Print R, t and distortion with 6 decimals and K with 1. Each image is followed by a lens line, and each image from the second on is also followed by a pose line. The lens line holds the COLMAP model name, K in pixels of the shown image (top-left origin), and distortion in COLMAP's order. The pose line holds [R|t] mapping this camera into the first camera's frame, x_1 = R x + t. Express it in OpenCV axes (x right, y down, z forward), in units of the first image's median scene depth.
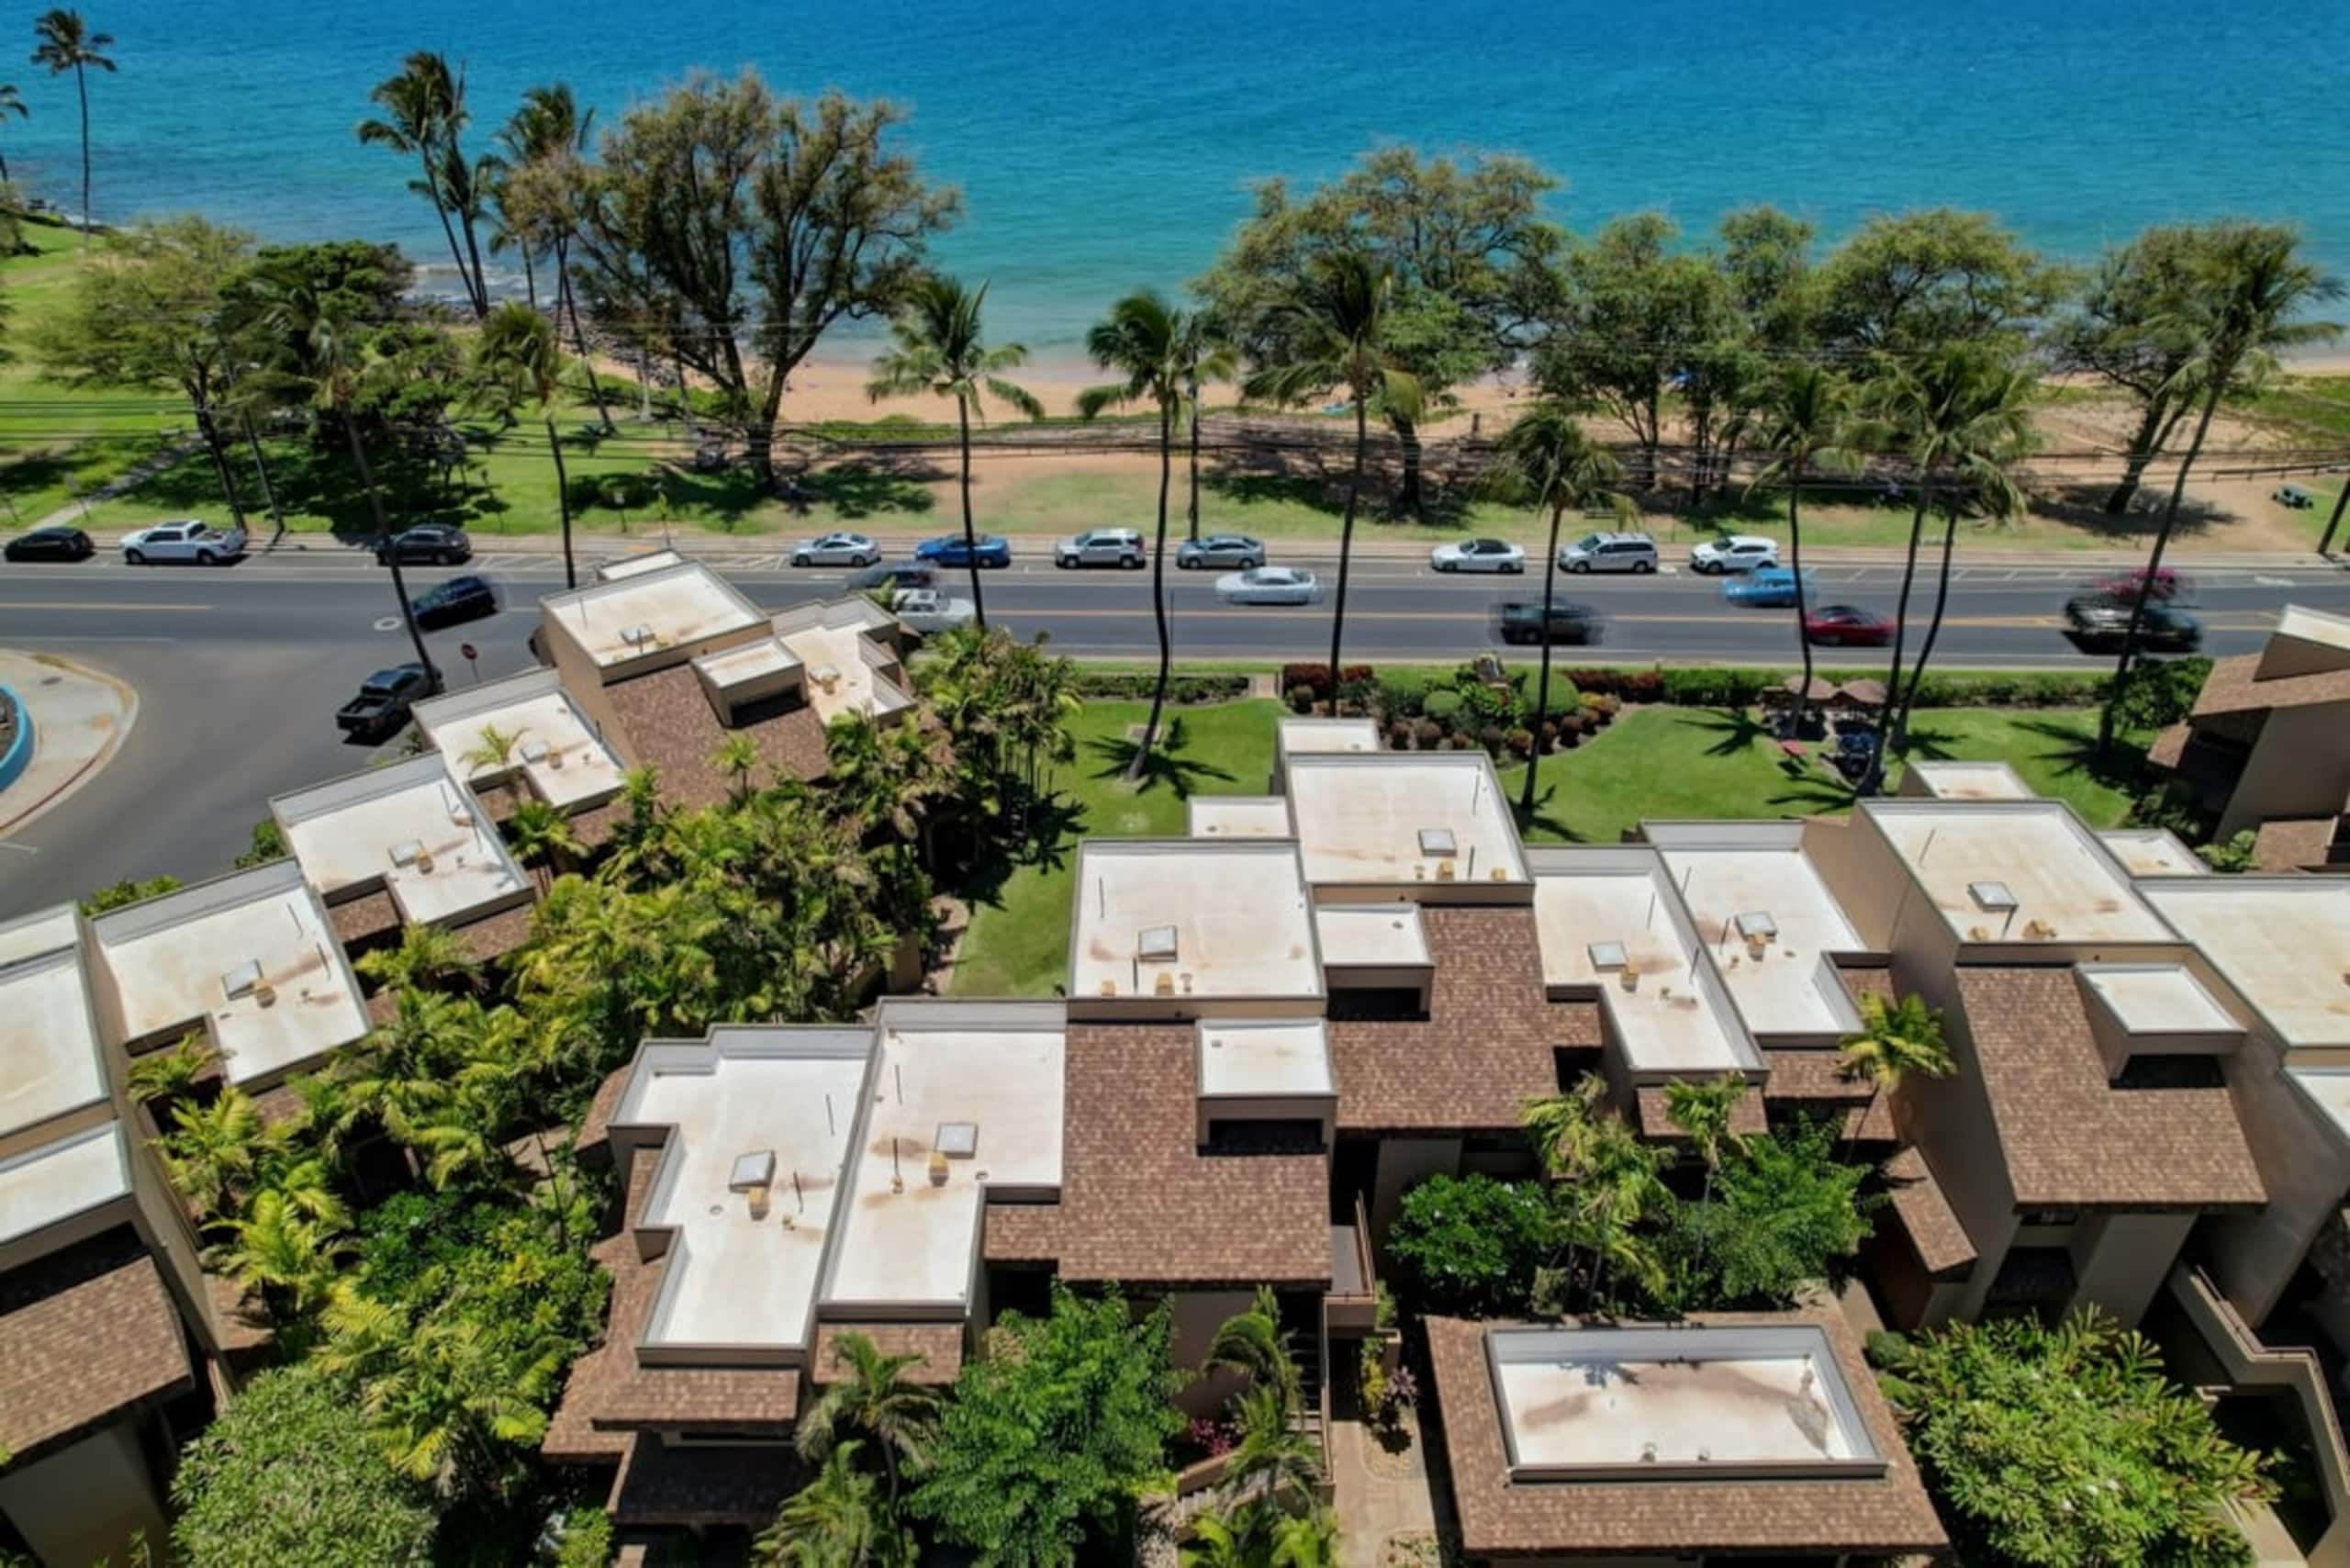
lens RADIAL K [[1460.0, 0, 1179.6], [0, 1460.0, 792.5], [0, 0, 1]] dist [-0.063086, 0.043648]
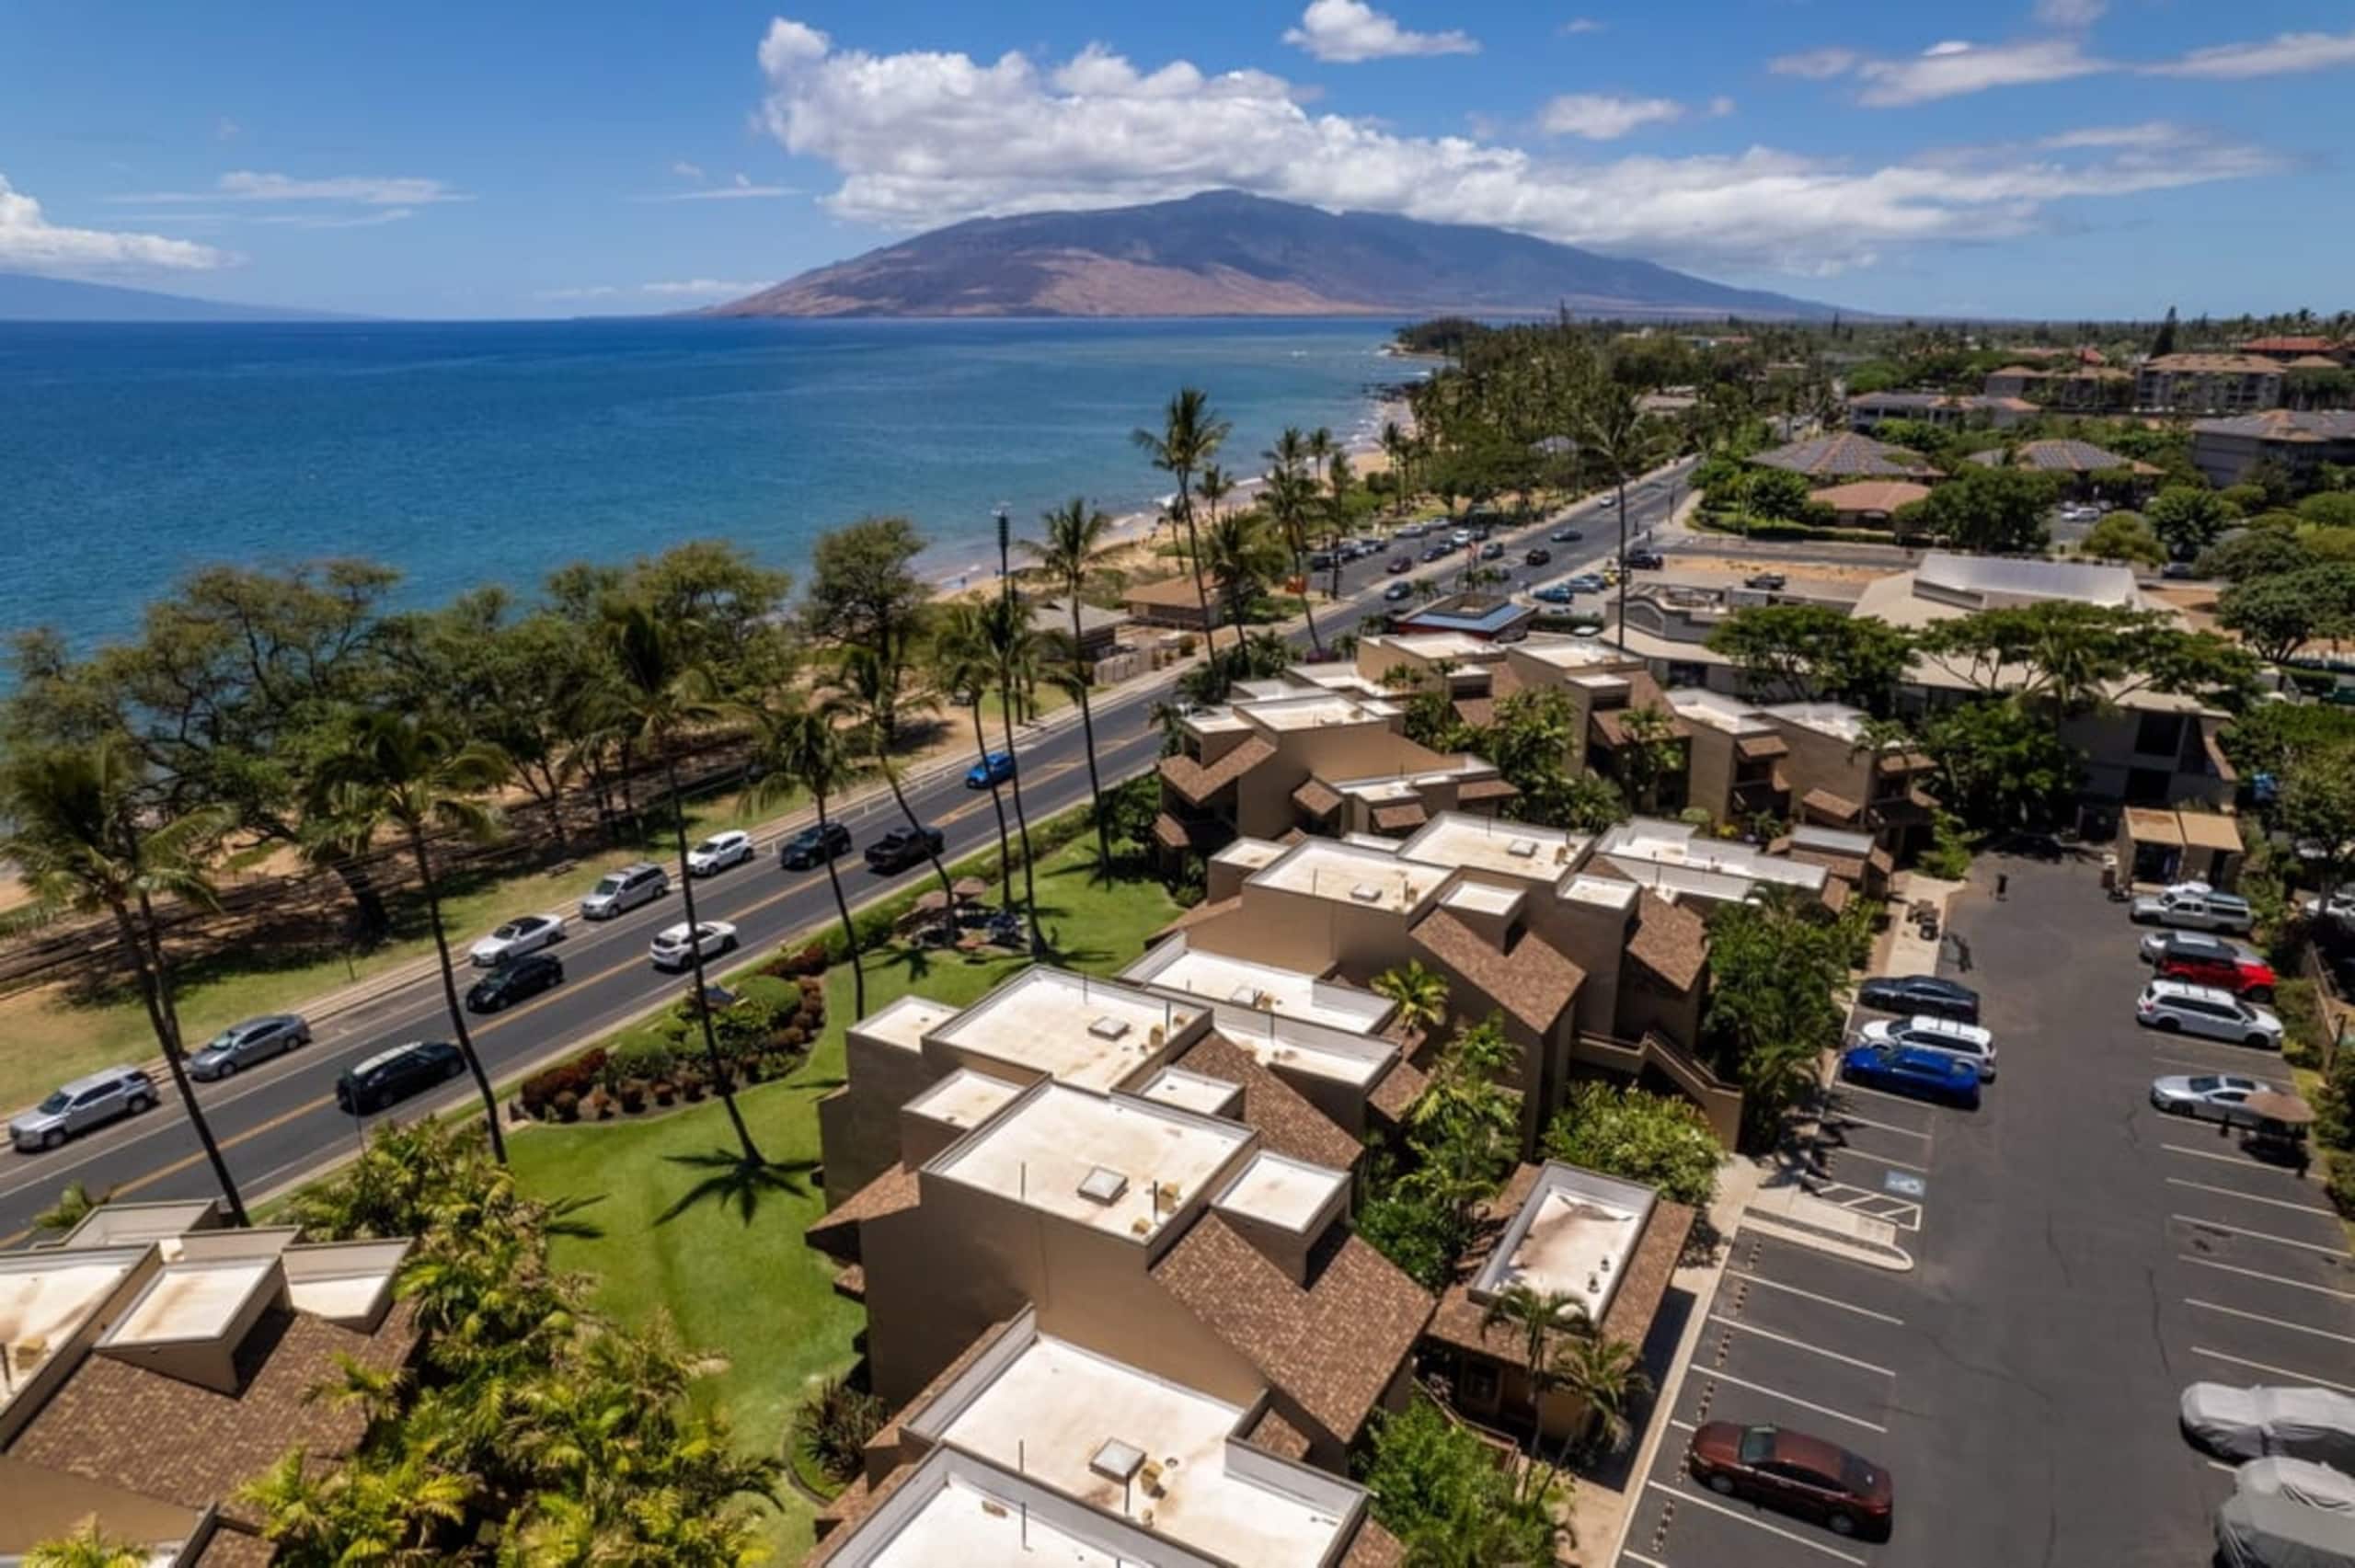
lens RADIAL K [[1462.9, 0, 1182.1], [0, 1462.9, 792.5], [0, 0, 1]] dist [-0.063086, 0.043648]
pose [[0.500352, -0.271906, 0.822019, -0.326093], [0.469338, 0.882995, 0.006396, -0.051647], [-0.727578, 0.382605, 0.569425, 0.124963]]
